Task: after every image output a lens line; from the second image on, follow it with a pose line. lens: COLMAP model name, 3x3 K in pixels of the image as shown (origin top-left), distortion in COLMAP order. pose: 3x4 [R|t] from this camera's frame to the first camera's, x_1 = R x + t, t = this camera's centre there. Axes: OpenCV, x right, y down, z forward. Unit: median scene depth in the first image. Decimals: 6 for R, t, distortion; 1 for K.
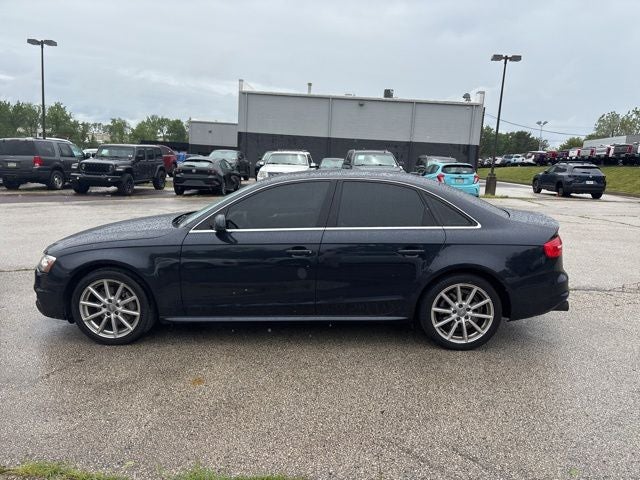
lens RADIAL K [[471.8, 0, 323.2], [0, 471.8, 241.7], [0, 0, 1]] dist [0.045345, -0.043226]
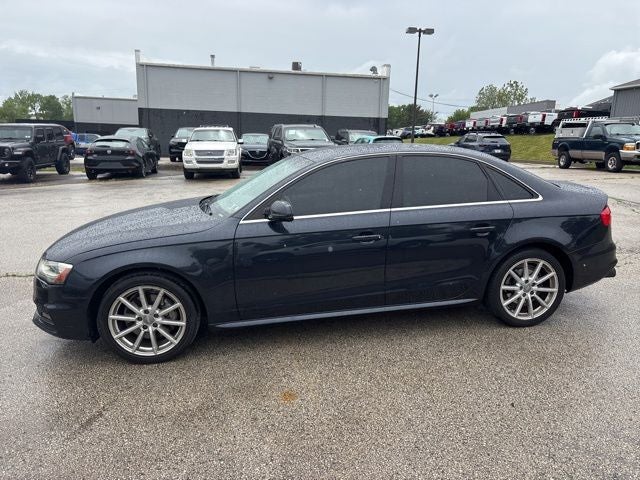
lens RADIAL K [[471.8, 0, 323.2], [0, 471.8, 241.7], [0, 0, 1]] dist [0.045345, -0.043226]
pose [[0.978832, -0.069667, 0.192445, -0.060457], [0.059951, 0.996637, 0.055860, -0.005076], [-0.195690, -0.043140, 0.979717, 0.027018]]
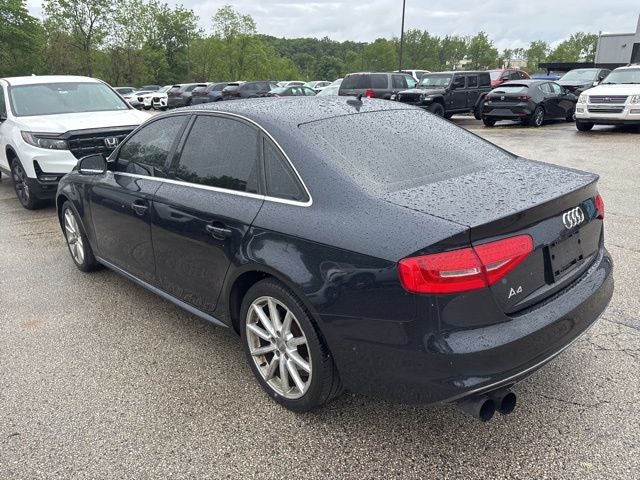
lens RADIAL K [[471.8, 0, 323.2], [0, 471.8, 241.7], [0, 0, 1]] dist [0.045345, -0.043226]
pose [[0.705344, 0.179668, -0.685718, 0.143938], [-0.079110, 0.981255, 0.175728, -0.017050], [0.704437, -0.069701, 0.706335, 0.128627]]
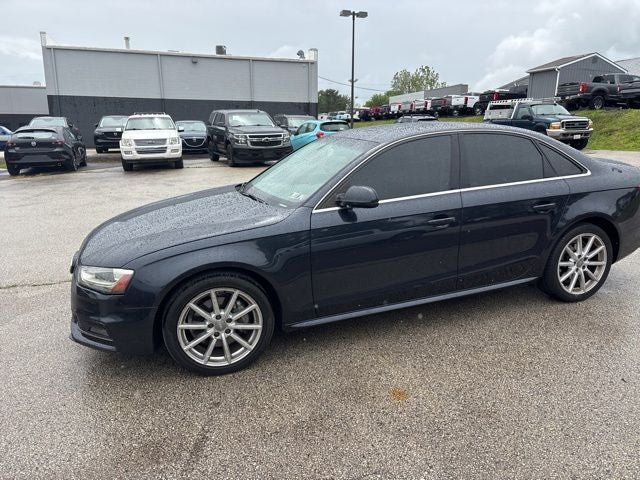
lens RADIAL K [[474.0, 0, 322.6], [0, 474.0, 239.8], [0, 0, 1]] dist [0.049566, -0.052088]
pose [[0.933162, -0.130102, 0.335084, -0.107635], [0.105449, 0.990268, 0.090828, -0.009008], [-0.343640, -0.049423, 0.937800, 0.052239]]
